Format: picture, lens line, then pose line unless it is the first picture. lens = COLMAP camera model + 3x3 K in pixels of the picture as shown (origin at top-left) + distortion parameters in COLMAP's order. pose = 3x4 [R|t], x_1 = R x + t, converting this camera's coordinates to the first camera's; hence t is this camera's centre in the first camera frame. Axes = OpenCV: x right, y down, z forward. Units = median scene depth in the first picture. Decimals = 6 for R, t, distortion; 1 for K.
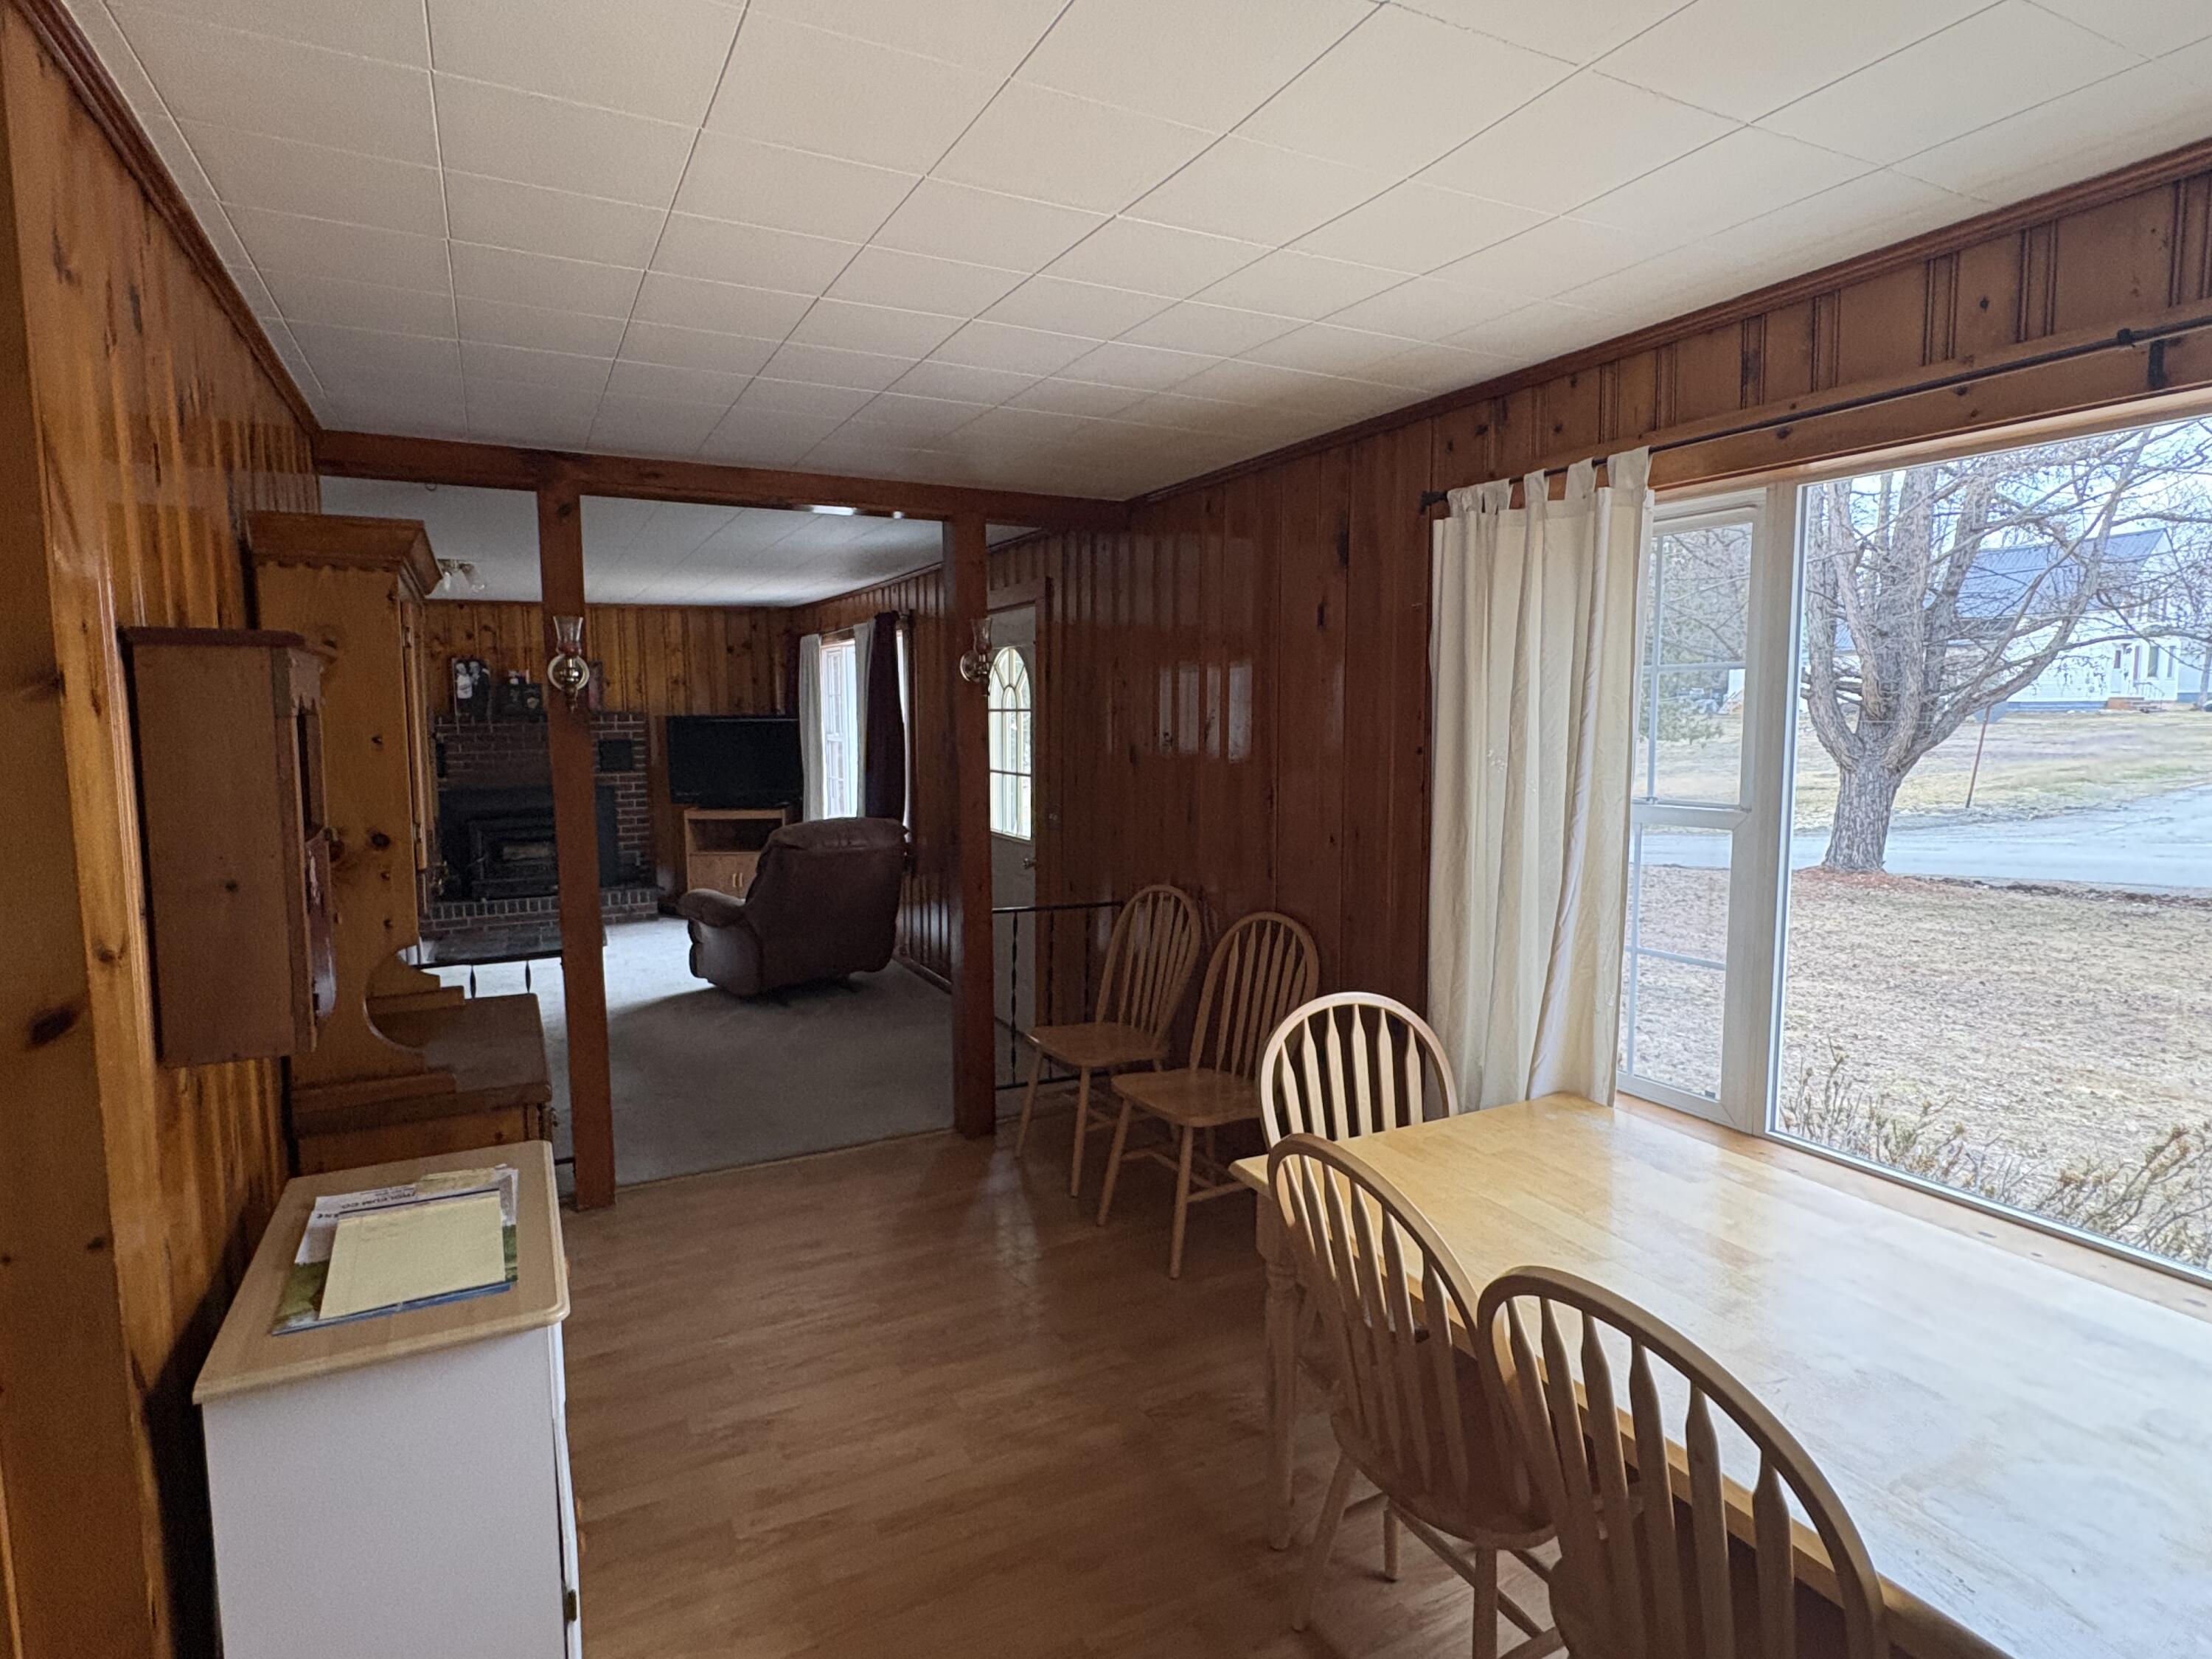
lens RADIAL K [[1170.7, 0, 1103.1], [0, 1170.7, 833.7], [0, 0, 1]] dist [0.000359, 0.001204]
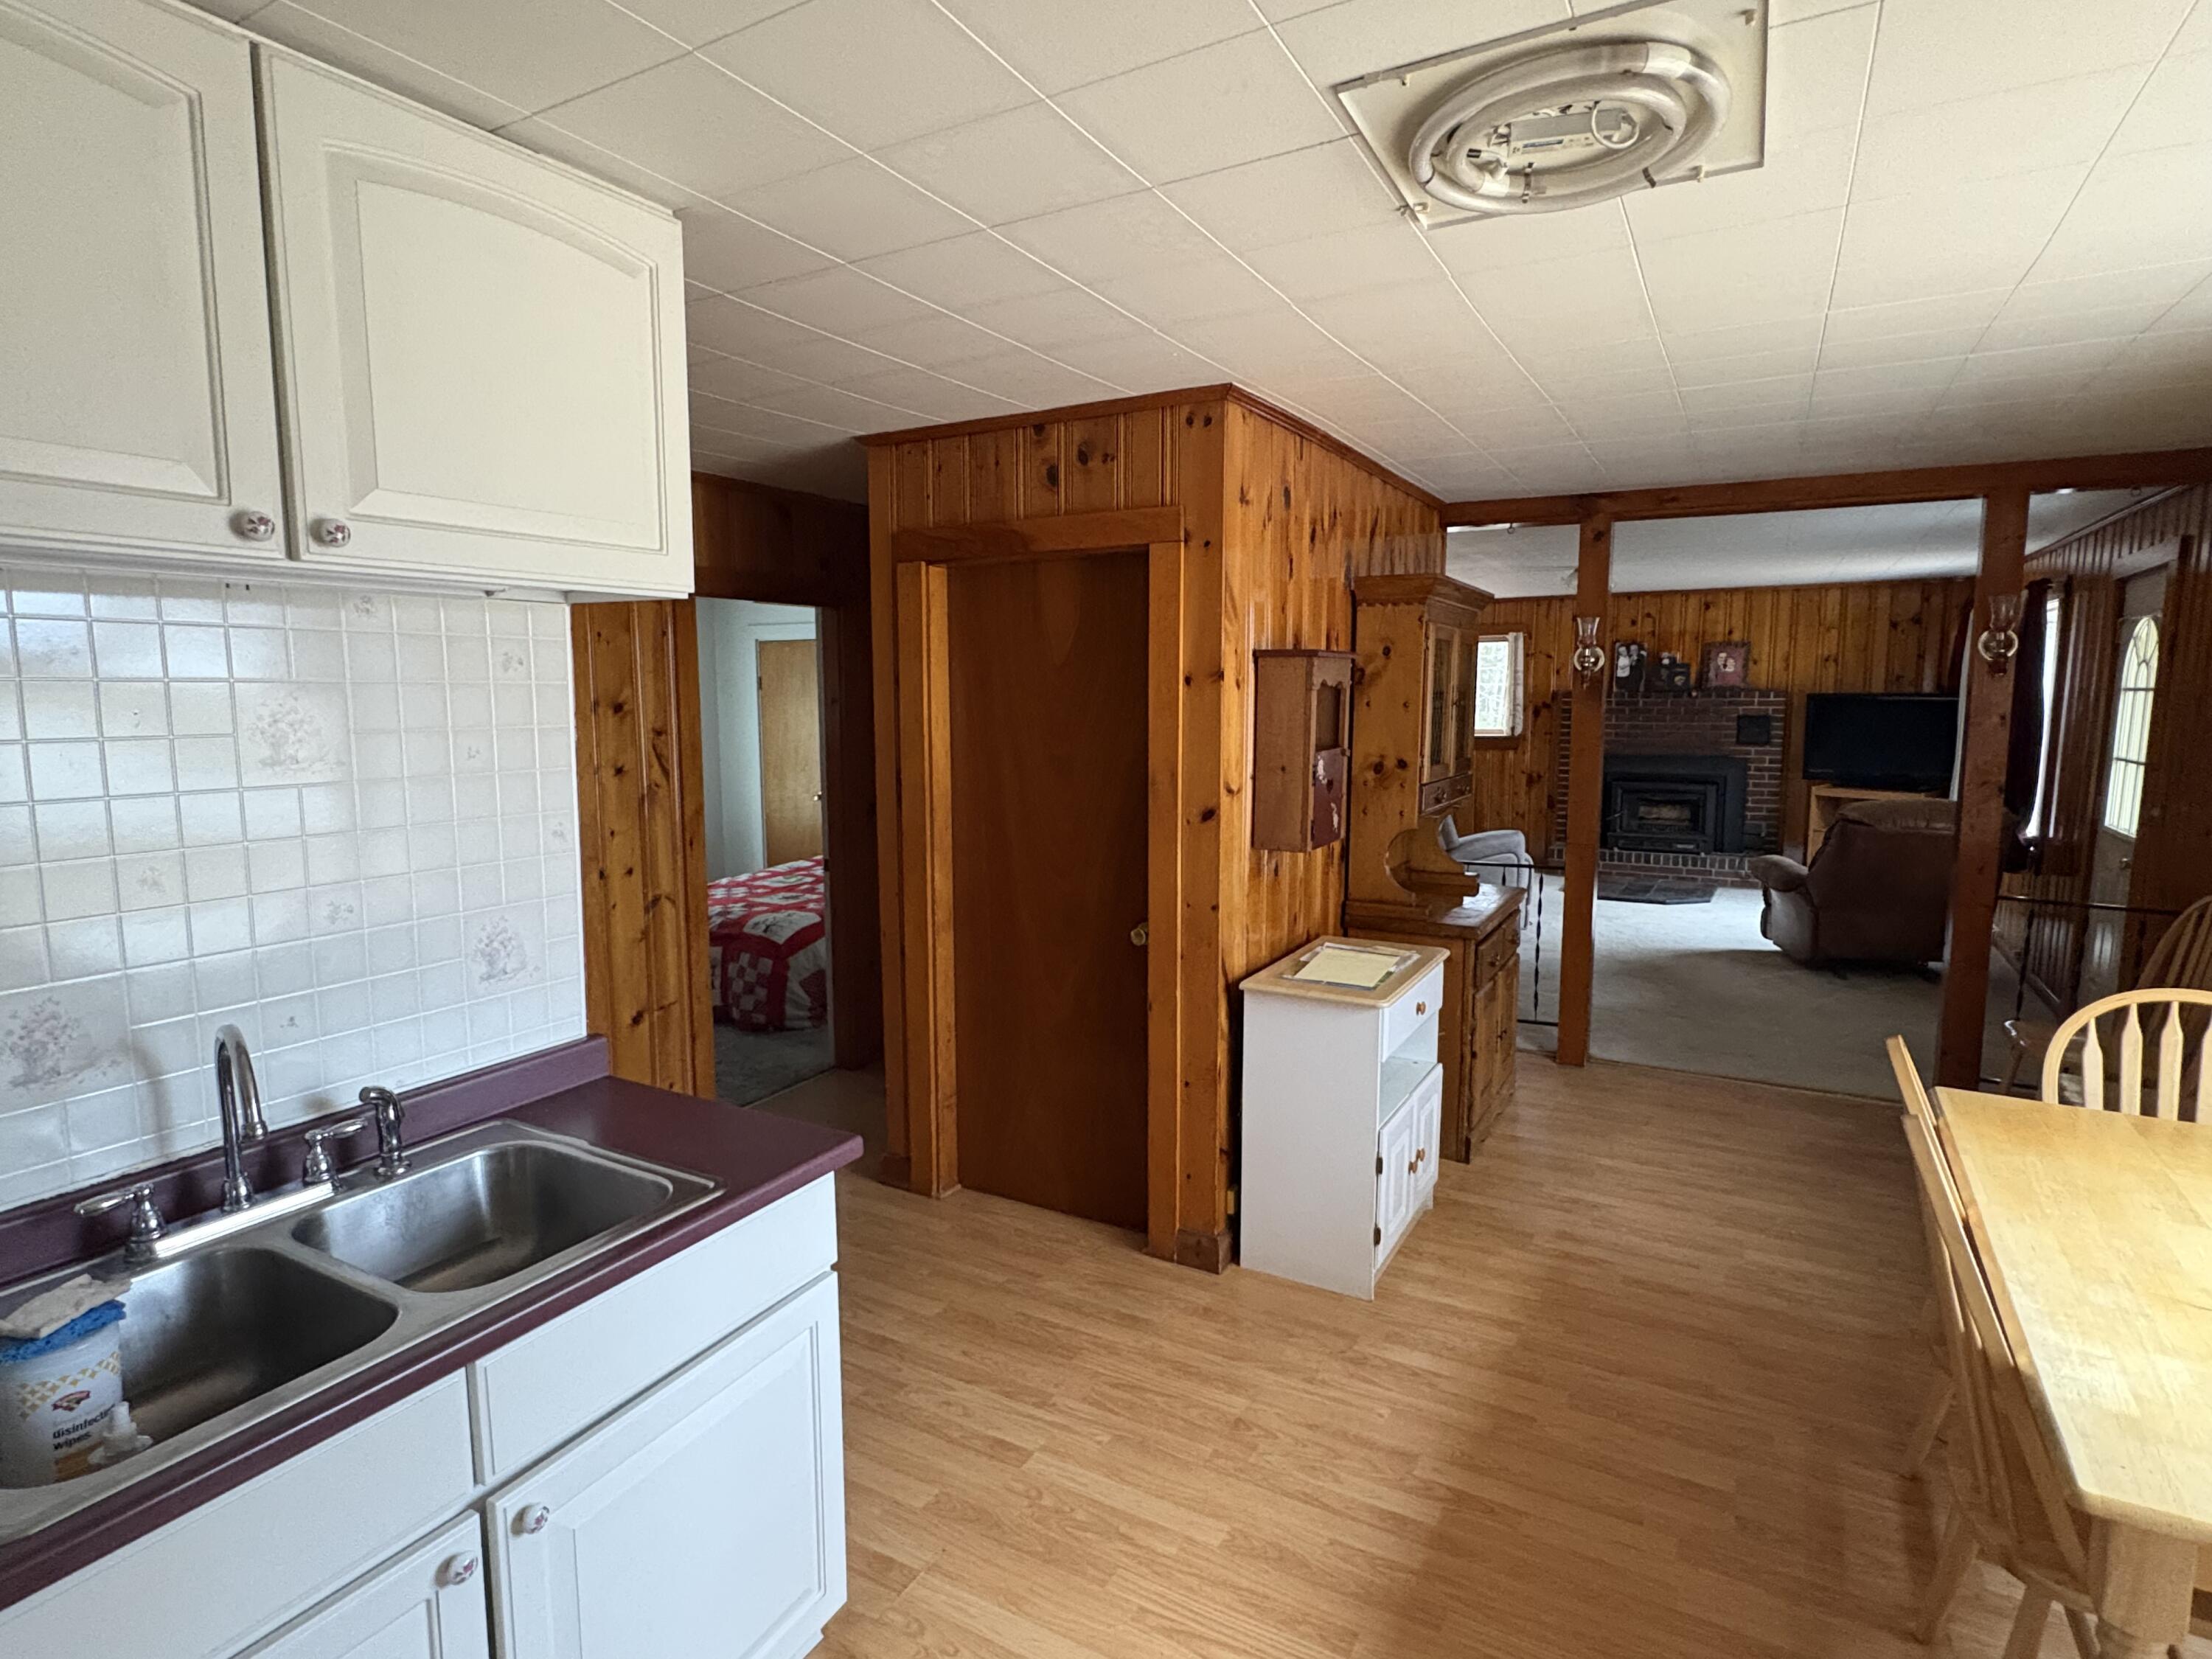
lens RADIAL K [[1170.7, 0, 1107.9], [0, 1170.7, 830.9], [0, 0, 1]] dist [0.000359, 0.001204]
pose [[0.560554, 0.104786, -0.821461, 0.189745], [-0.090445, 0.993775, 0.065048, 0.010660], [0.823164, 0.037835, 0.566542, -0.106393]]
